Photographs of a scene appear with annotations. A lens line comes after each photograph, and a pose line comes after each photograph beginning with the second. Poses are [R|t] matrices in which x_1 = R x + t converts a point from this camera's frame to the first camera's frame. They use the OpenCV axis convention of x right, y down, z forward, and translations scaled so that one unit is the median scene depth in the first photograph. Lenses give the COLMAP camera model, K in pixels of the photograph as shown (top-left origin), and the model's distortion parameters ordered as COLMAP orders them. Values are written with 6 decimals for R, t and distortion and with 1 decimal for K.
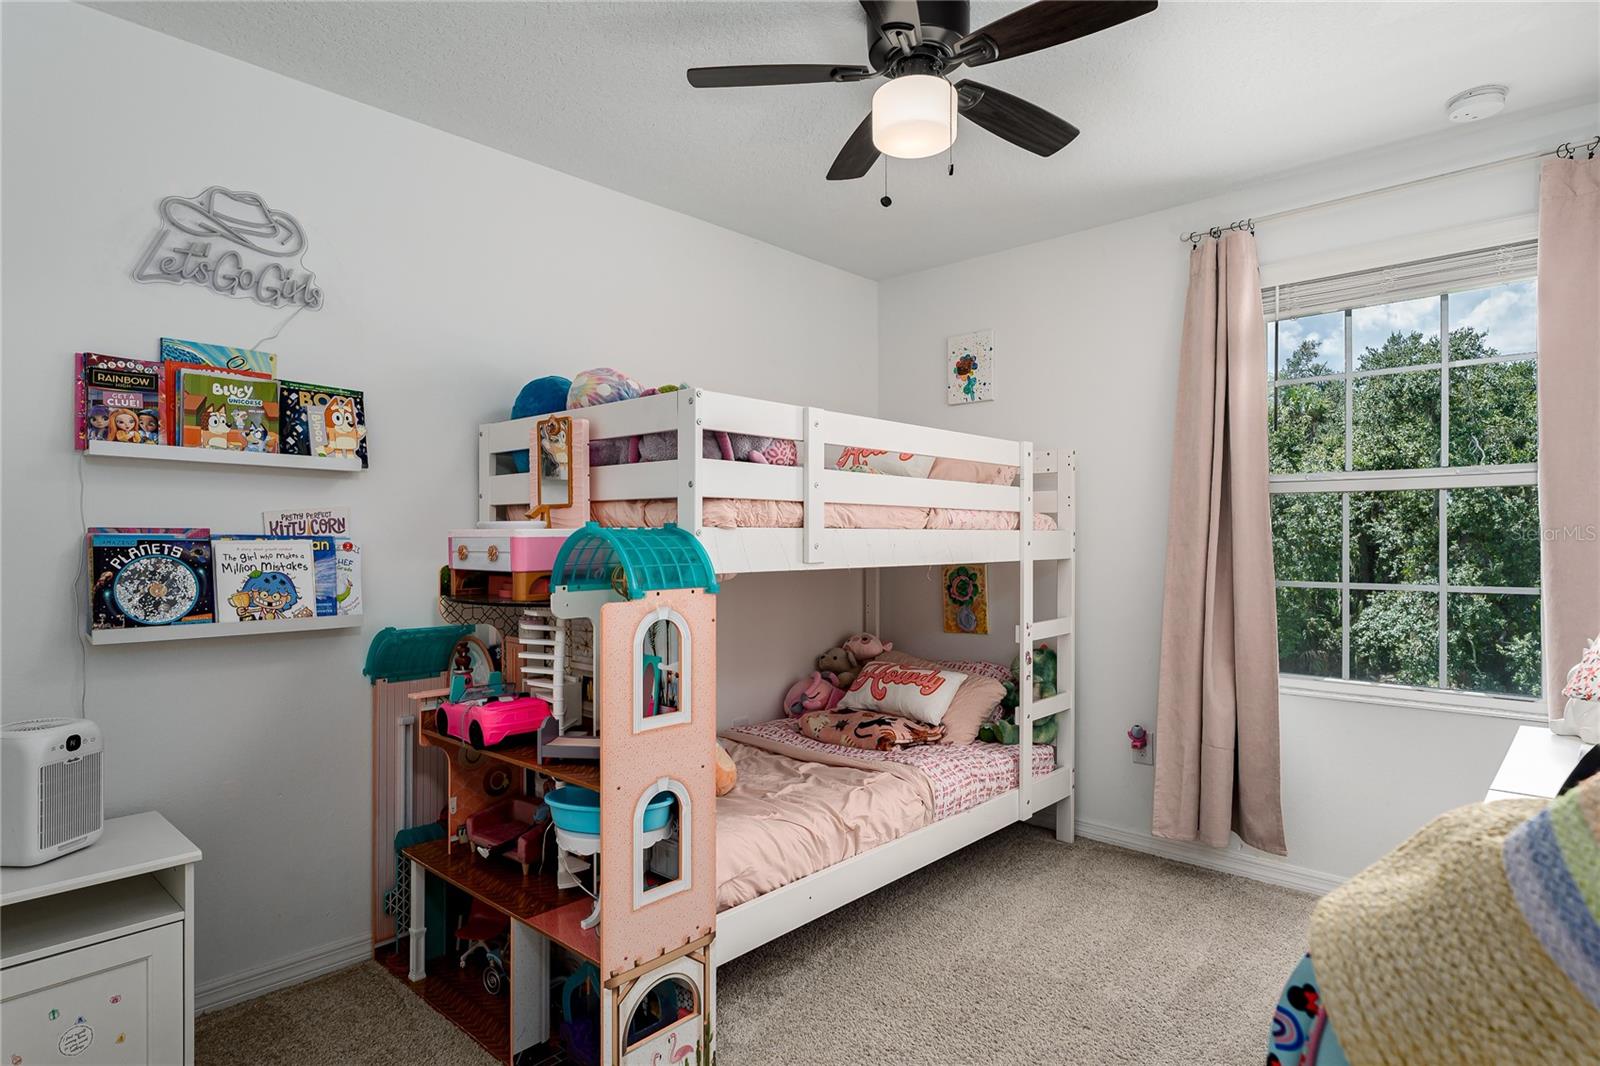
lens RADIAL K [[899.7, 0, 773.1], [0, 899.7, 547.3], [0, 0, 1]] dist [0.001362, 0.000276]
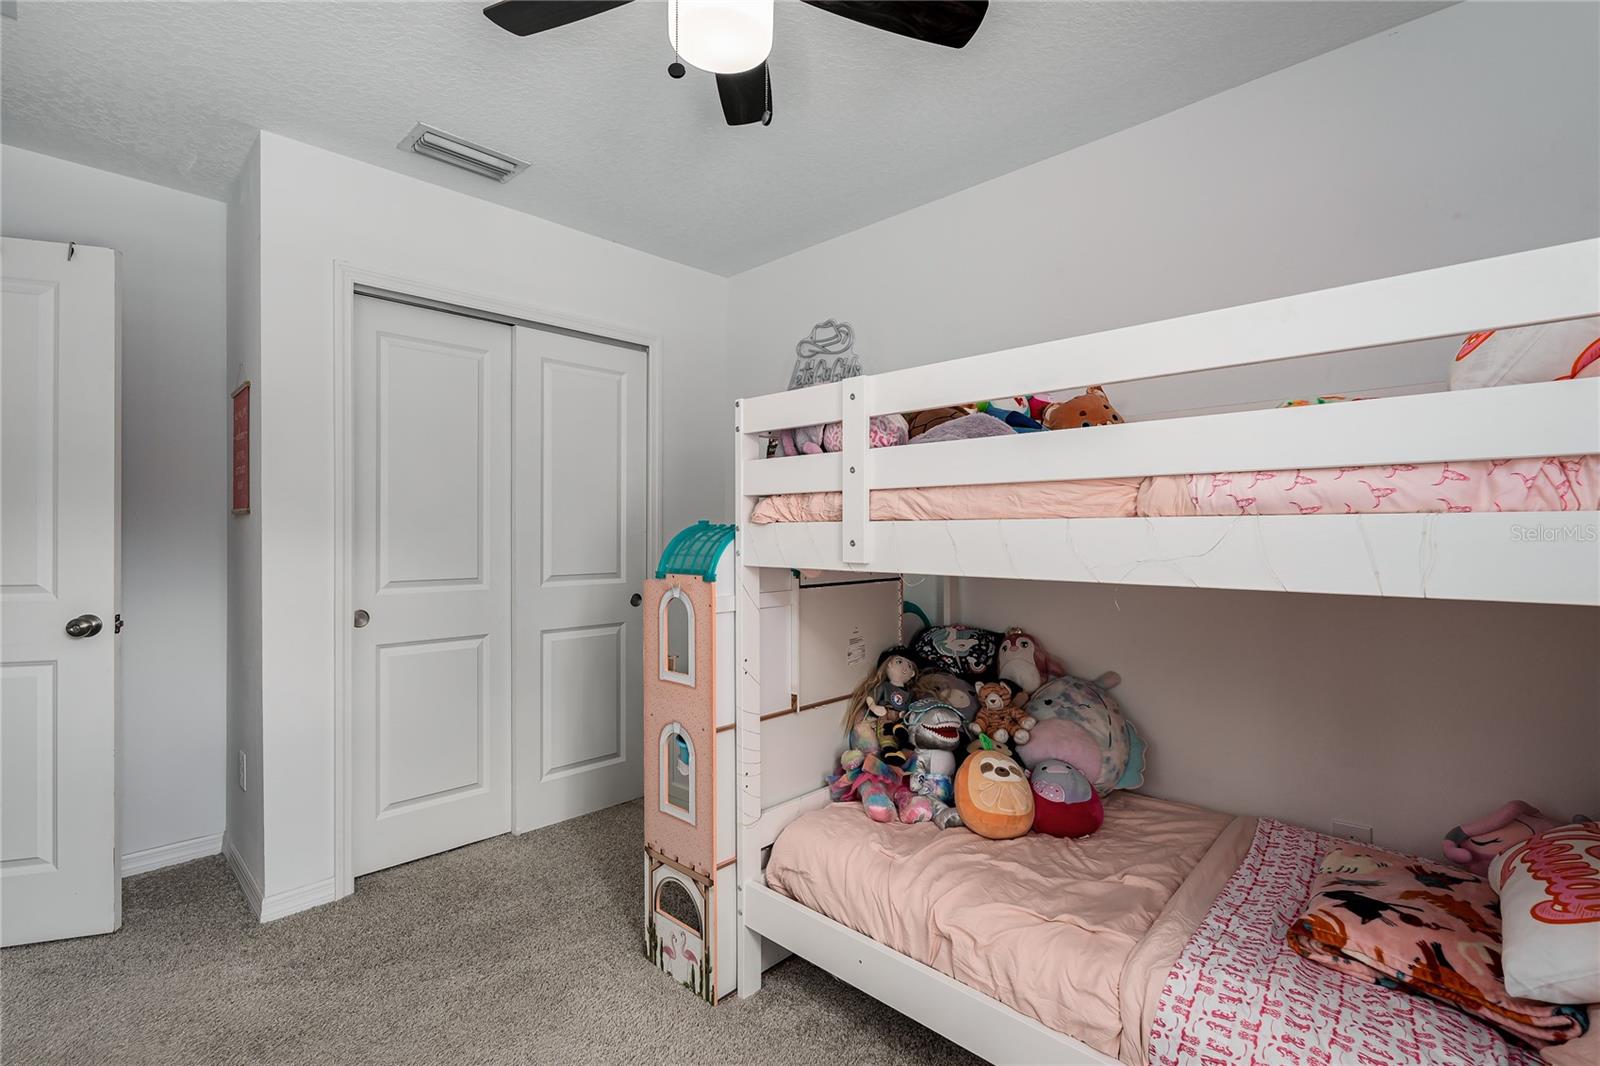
lens RADIAL K [[711.8, 0, 800.0], [0, 711.8, 533.0], [0, 0, 1]] dist [-0.002767, 0.000003]
pose [[-0.009671, 0.005325, -0.999939, 0.743797], [-0.006508, 0.999964, 0.005388, -0.014001], [0.999932, 0.006560, -0.009636, 1.003600]]
